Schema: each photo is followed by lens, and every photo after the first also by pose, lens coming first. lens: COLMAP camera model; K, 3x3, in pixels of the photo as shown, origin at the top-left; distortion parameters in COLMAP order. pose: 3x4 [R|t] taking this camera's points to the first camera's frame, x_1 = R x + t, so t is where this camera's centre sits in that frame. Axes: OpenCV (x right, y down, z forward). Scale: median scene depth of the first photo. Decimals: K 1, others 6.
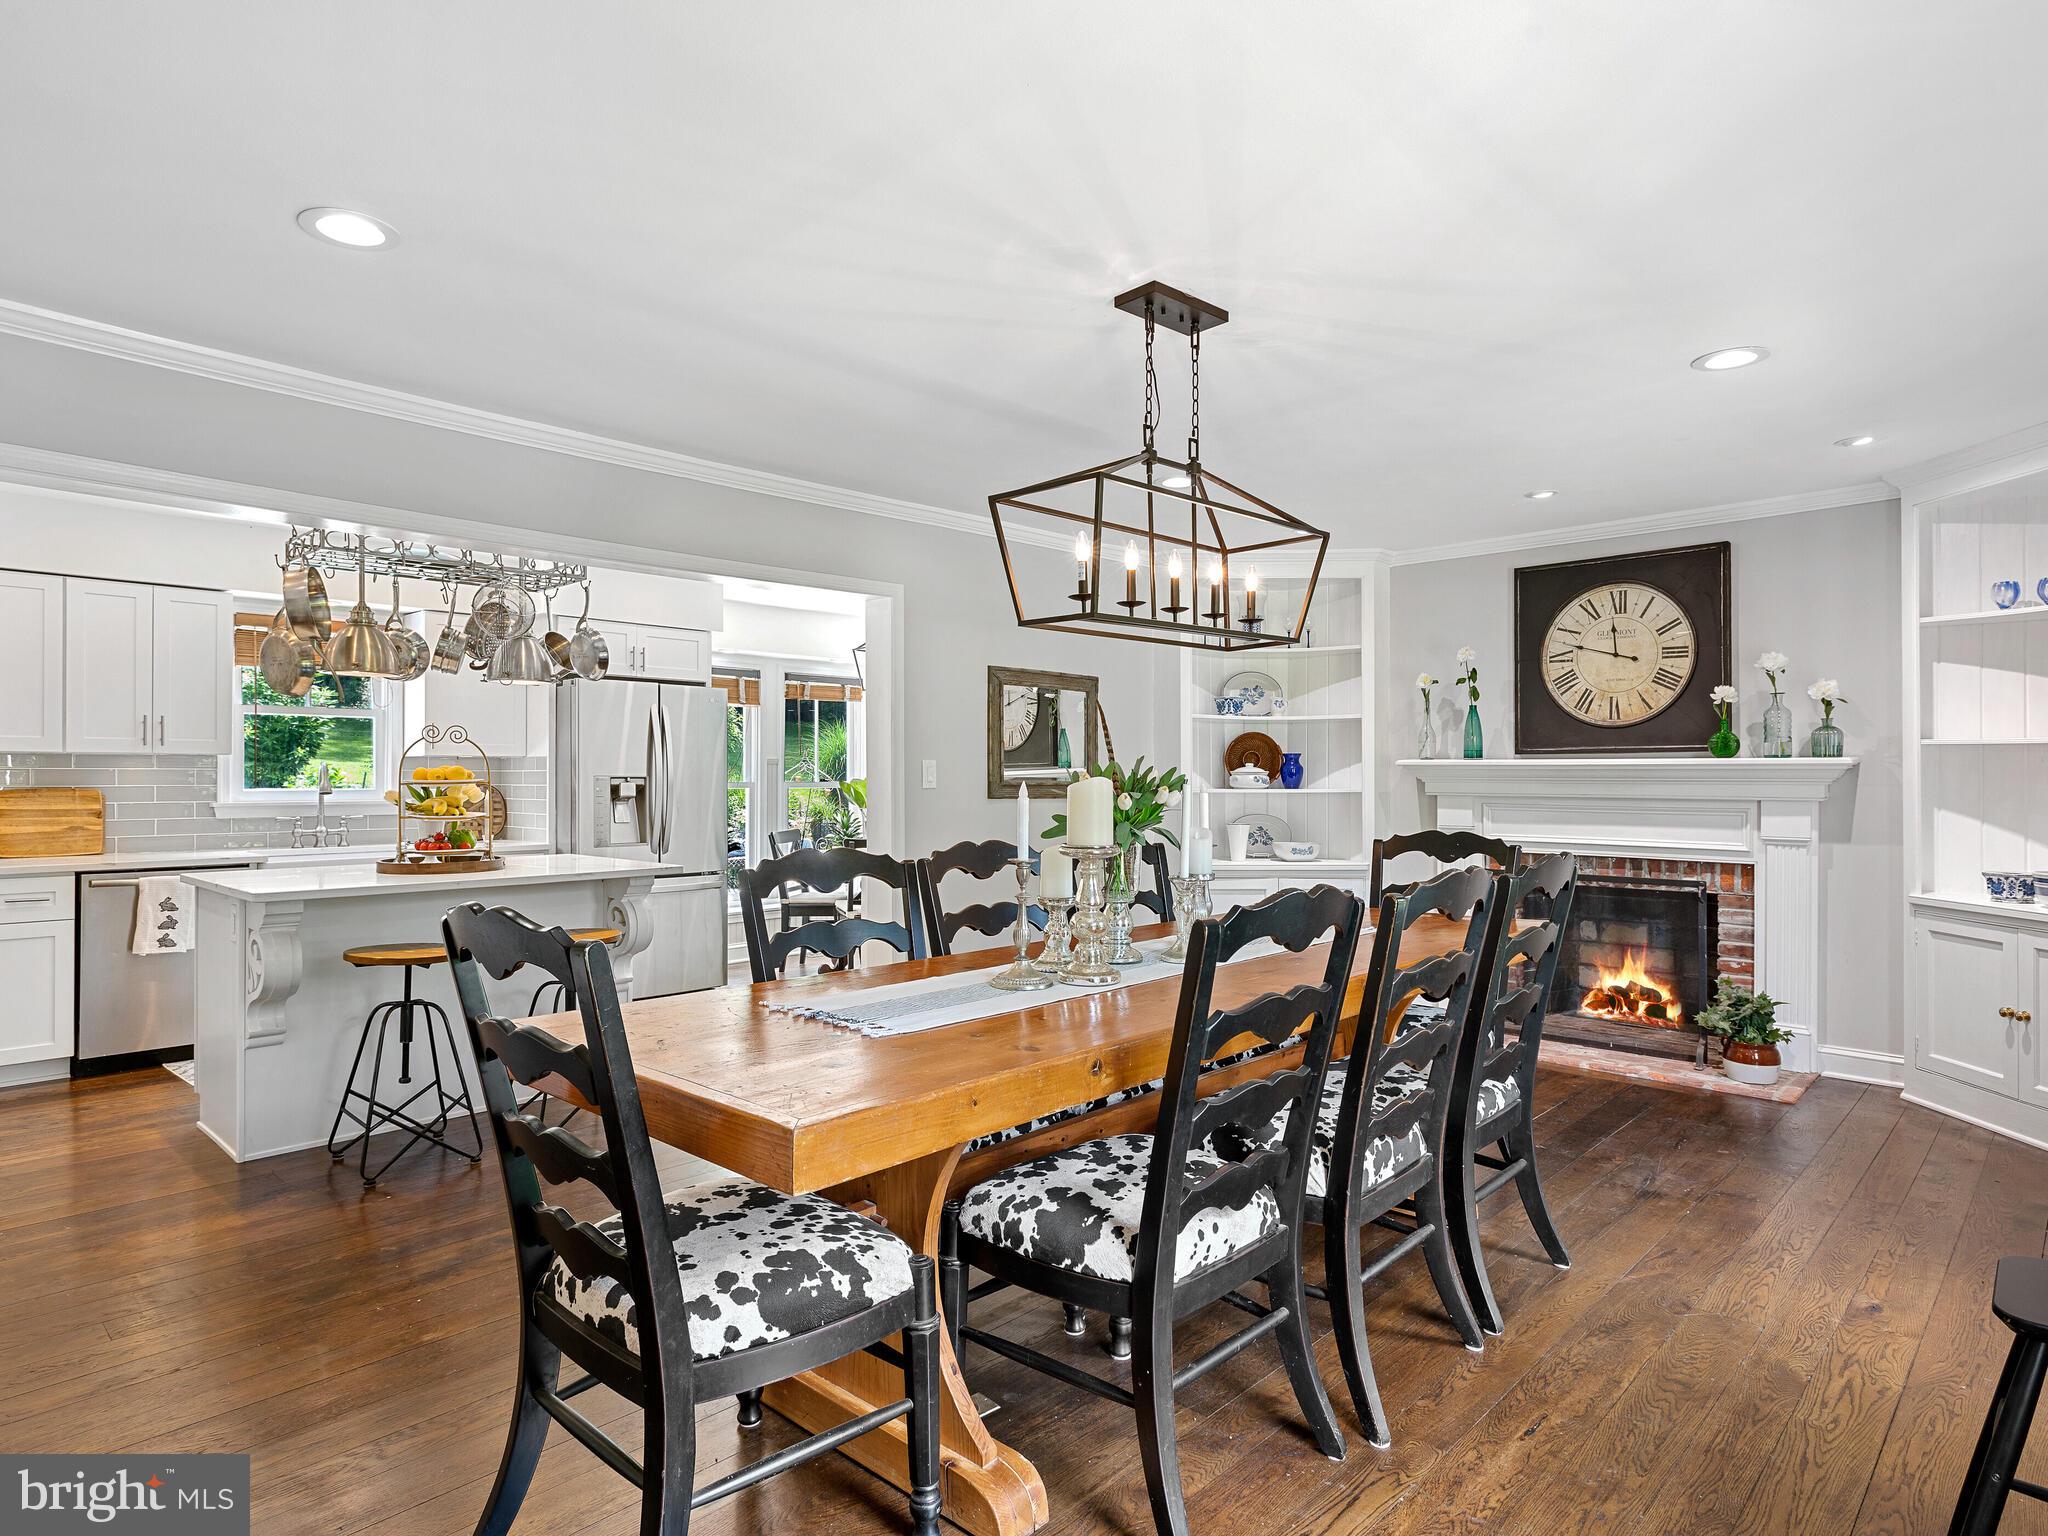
lens RADIAL K [[1164.4, 0, 1024.0], [0, 1164.4, 768.0], [0, 0, 1]] dist [0.021244, -0.001155]
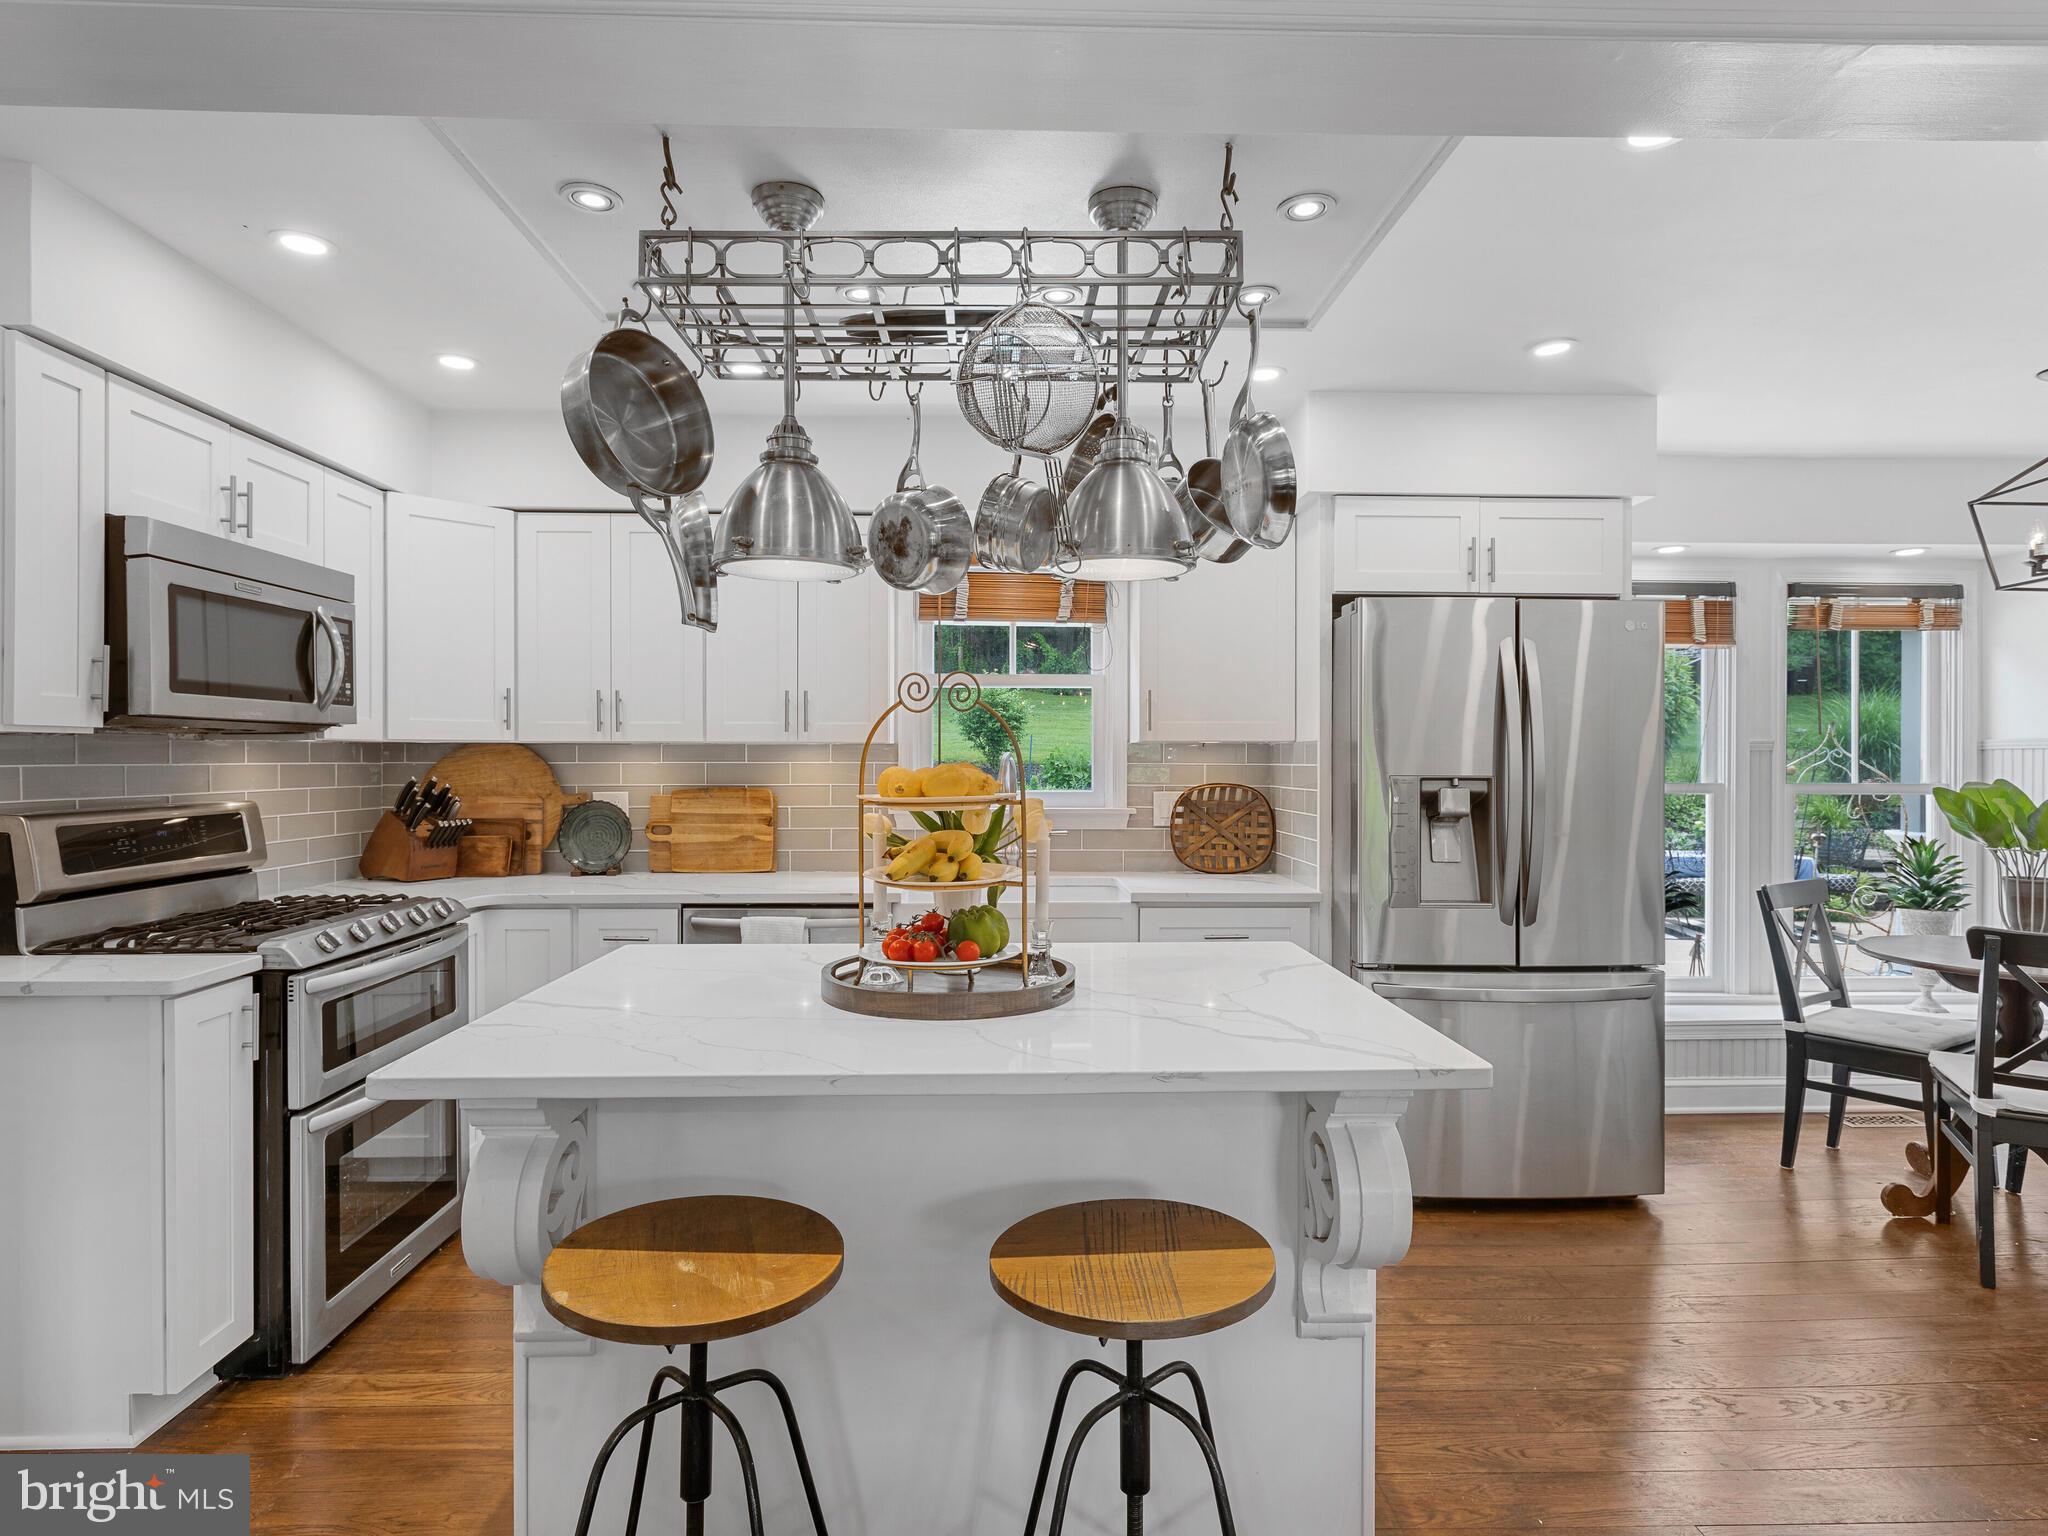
lens RADIAL K [[1112.8, 0, 1024.0], [0, 1112.8, 768.0], [0, 0, 1]] dist [0.002896, 0.000467]
pose [[0.707353, 0.005930, -0.706836, -0.117386], [0.003814, 0.999918, 0.012205, -0.003685], [0.706850, -0.011329, 0.707273, 0.495808]]
